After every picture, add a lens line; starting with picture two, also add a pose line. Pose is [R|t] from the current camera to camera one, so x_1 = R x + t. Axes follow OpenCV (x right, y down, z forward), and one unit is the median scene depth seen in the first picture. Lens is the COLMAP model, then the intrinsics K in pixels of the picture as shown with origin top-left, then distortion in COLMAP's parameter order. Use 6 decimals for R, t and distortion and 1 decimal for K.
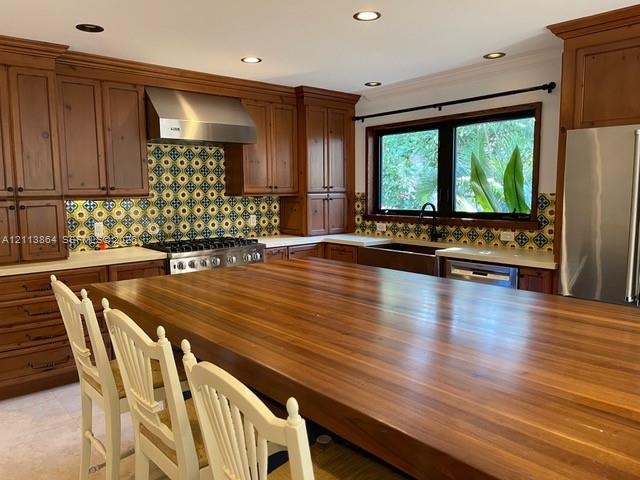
lens RADIAL K [[478.8, 0, 320.0], [0, 478.8, 240.0], [0, 0, 1]] dist [0.015430, -0.005844]
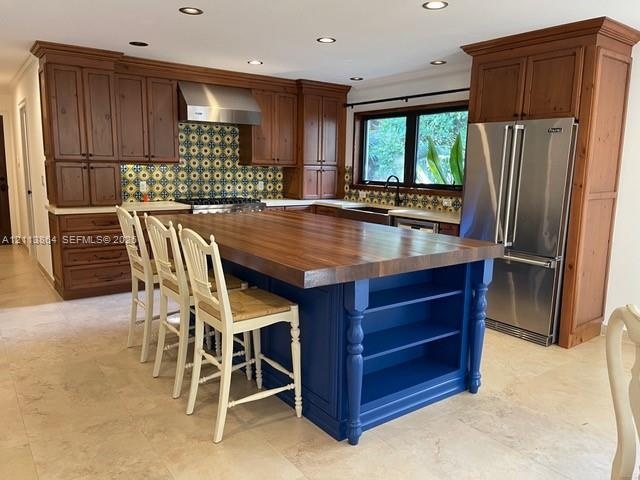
lens RADIAL K [[479.0, 0, 322.2], [0, 479.0, 246.5], [0, 0, 1]] dist [0.010368, 0.002767]
pose [[0.996504, 0.042761, -0.071775, 0.134551], [-0.038167, 0.997207, 0.064193, 0.036205], [0.074320, -0.061229, 0.995353, -0.292197]]
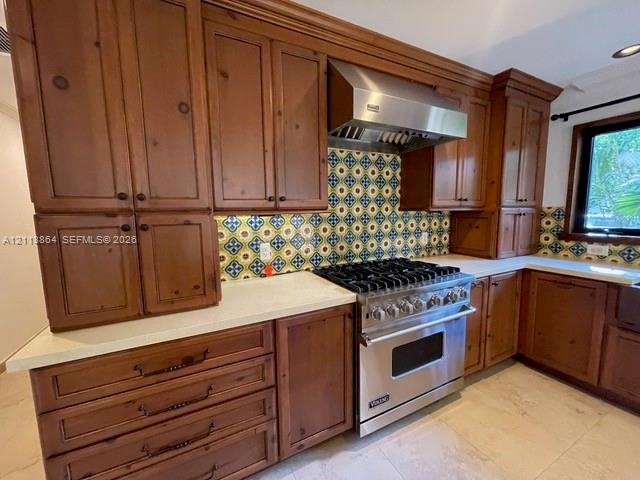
lens RADIAL K [[260.1, 0, 320.0], [0, 260.1, 240.0], [0, 0, 1]] dist [0.001529, -0.000080]
pose [[0.970256, 0.022412, -0.241041, -0.239993], [-0.020707, 0.999739, 0.009606, -0.043442], [0.241194, -0.004329, 0.970467, 0.539751]]
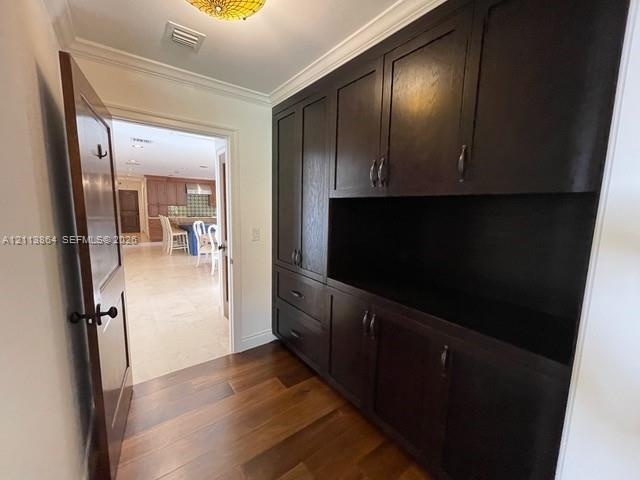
lens RADIAL K [[260.1, 0, 320.0], [0, 260.1, 240.0], [0, 0, 1]] dist [0.001529, -0.000080]
pose [[0.996719, 0.043315, -0.068381, 1.030368], [-0.041808, 0.998853, 0.023319, 0.120935], [0.069313, -0.020383, 0.997387, -1.326244]]
